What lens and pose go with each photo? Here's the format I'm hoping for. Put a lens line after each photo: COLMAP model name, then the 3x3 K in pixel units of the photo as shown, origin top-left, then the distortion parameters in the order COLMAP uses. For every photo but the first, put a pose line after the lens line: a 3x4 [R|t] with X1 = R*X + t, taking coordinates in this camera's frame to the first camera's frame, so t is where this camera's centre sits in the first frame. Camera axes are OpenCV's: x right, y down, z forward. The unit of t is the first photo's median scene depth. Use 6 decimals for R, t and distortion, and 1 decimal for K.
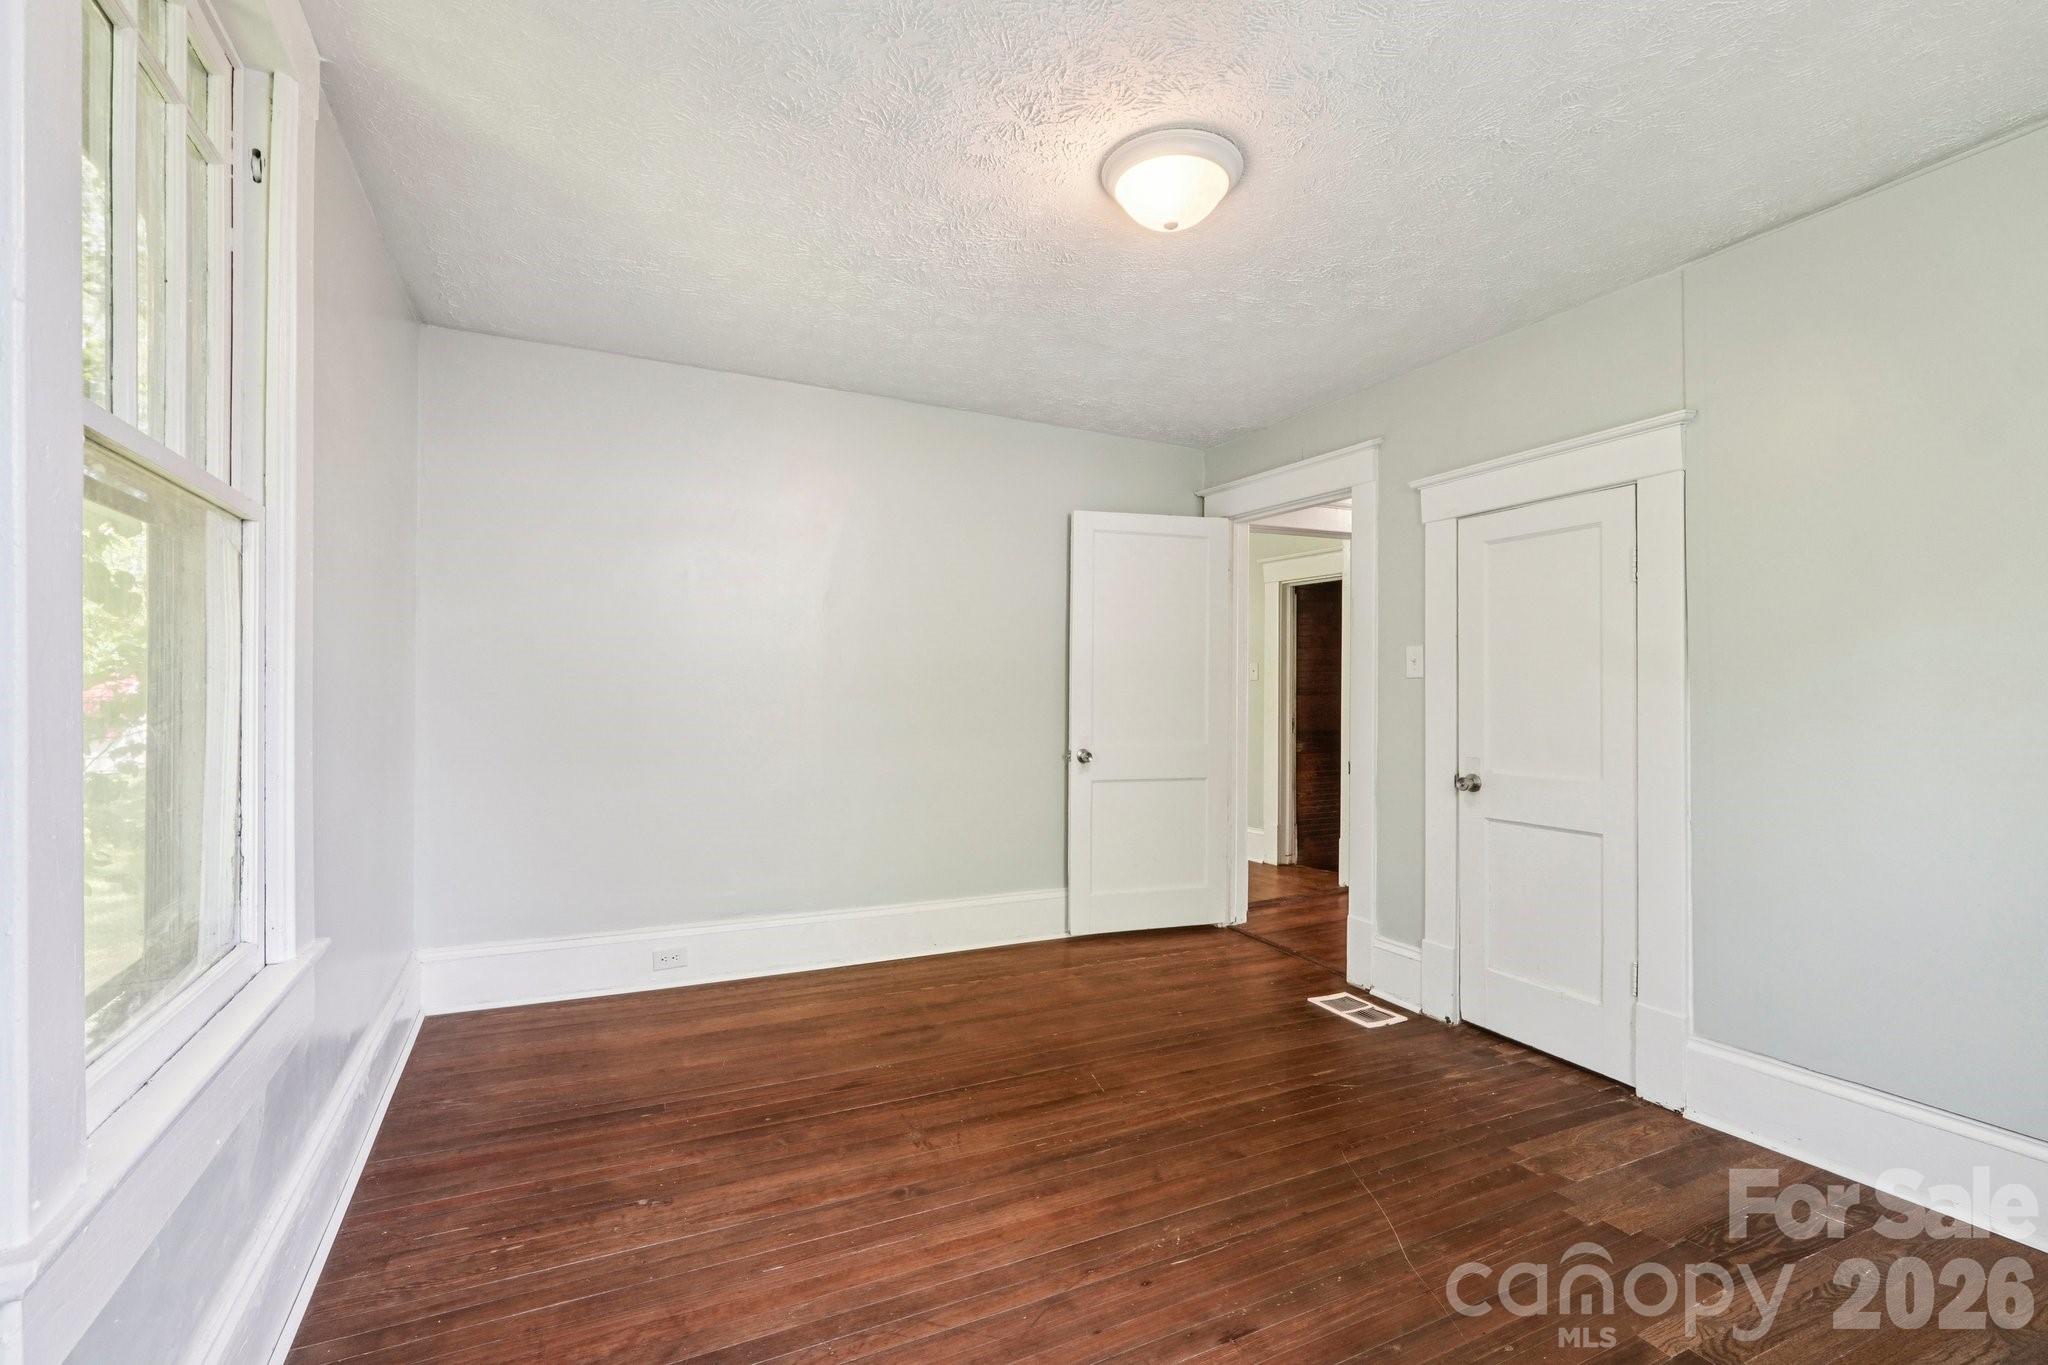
lens RADIAL K [[866.7, 0, 1028.0], [0, 866.7, 676.9], [0, 0, 1]] dist [-0.001741, 0.000980]
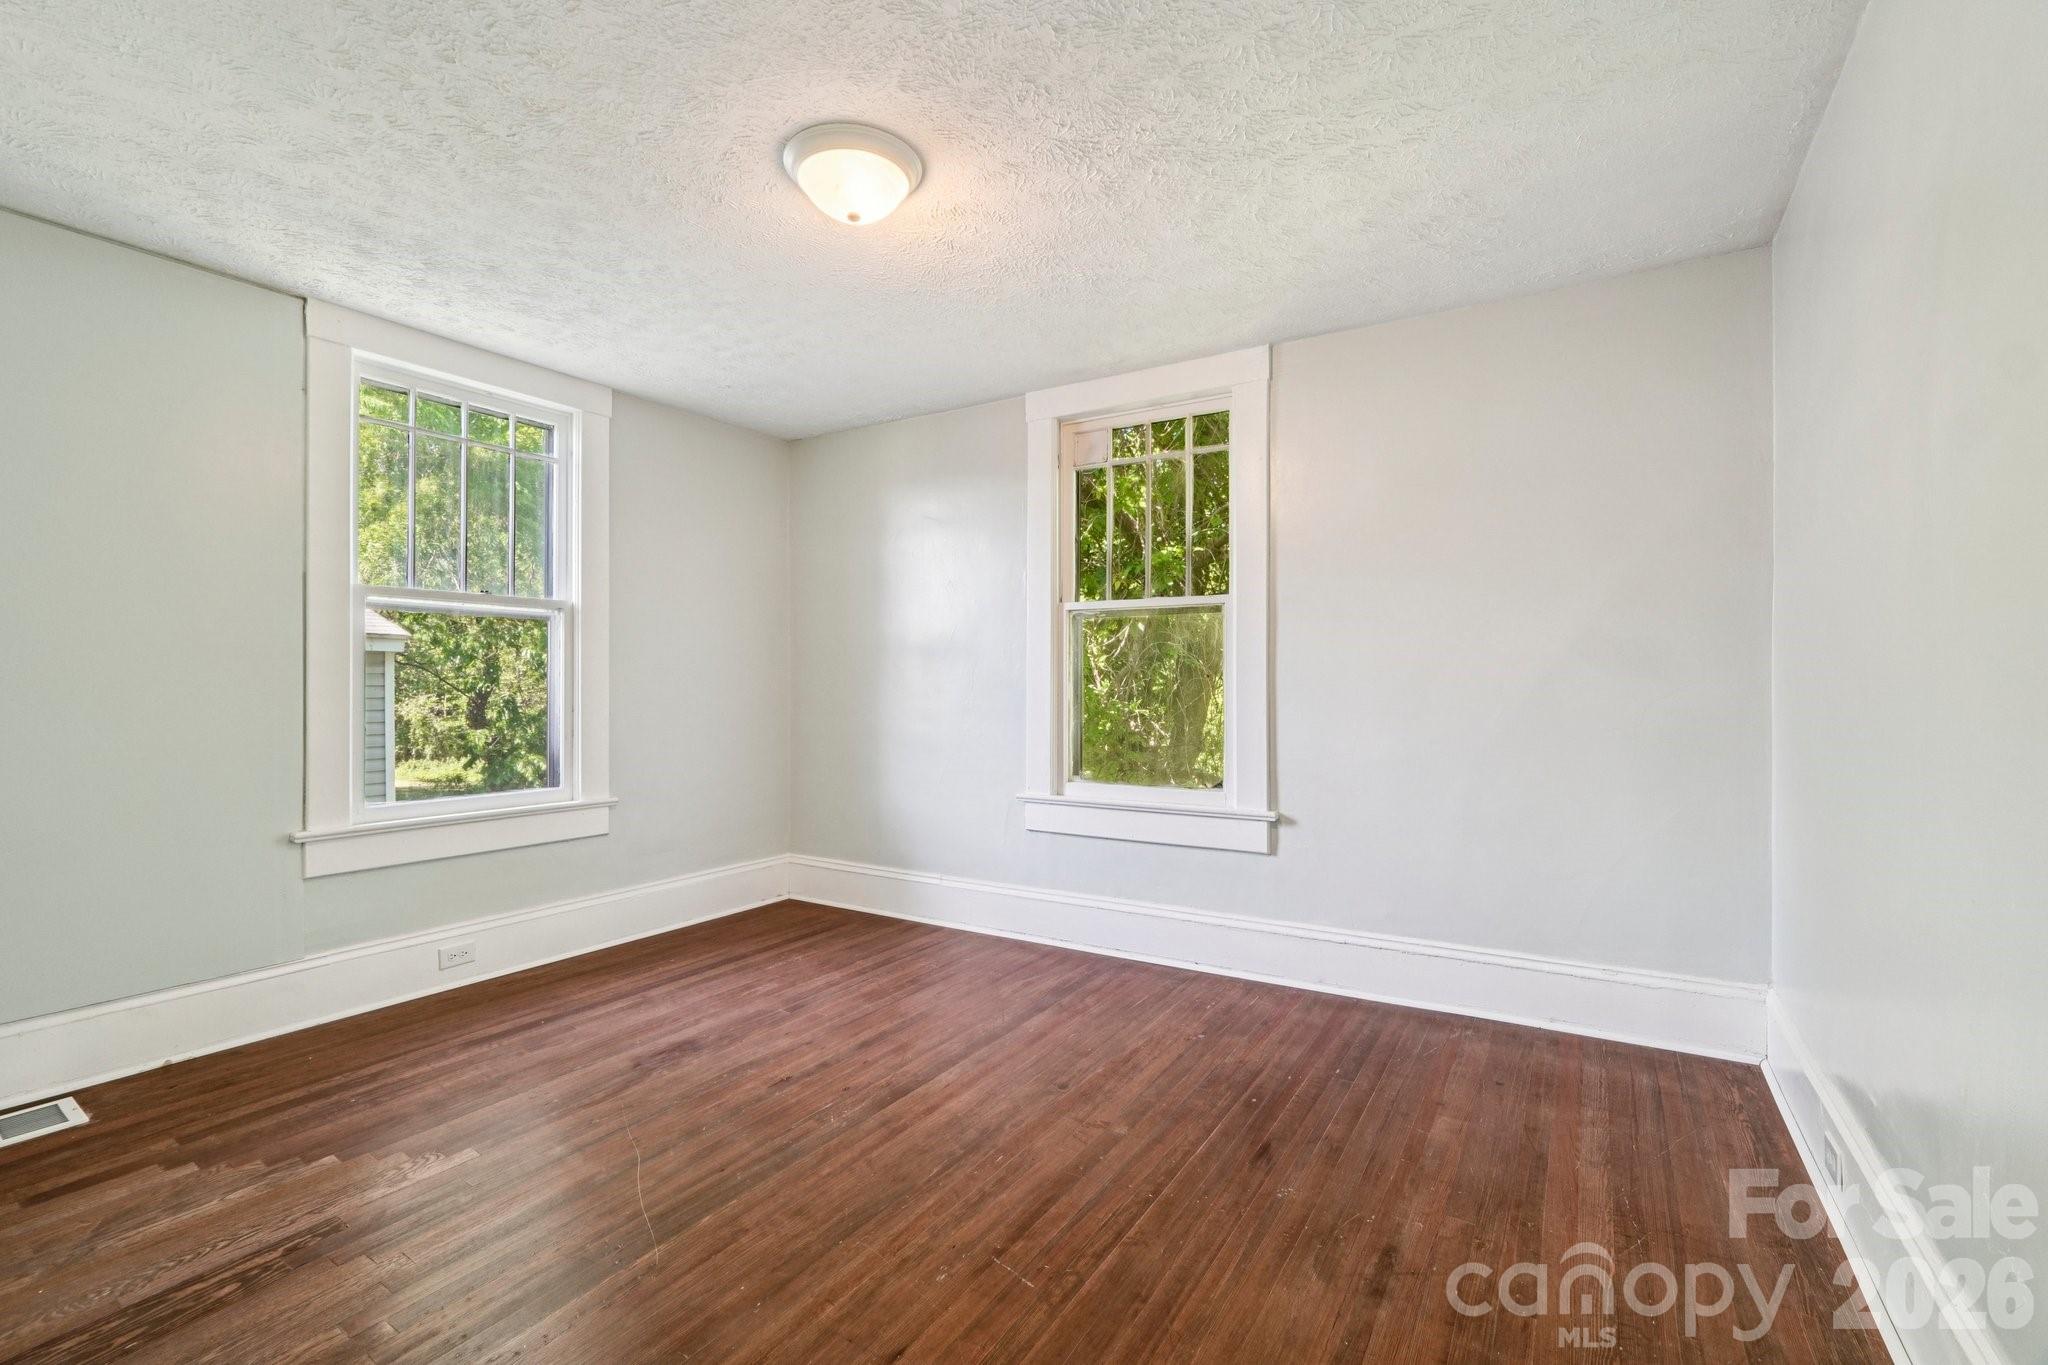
lens RADIAL K [[897.8, 0, 1002.4], [0, 897.8, 691.3], [0, 0, 1]] dist [-0.001211, 0.000092]
pose [[-0.871937, -0.002388, -0.489613, 0.523540], [0.002702, 0.999949, -0.009688, 0.051508], [0.489611, -0.009770, -0.871886, 1.990711]]
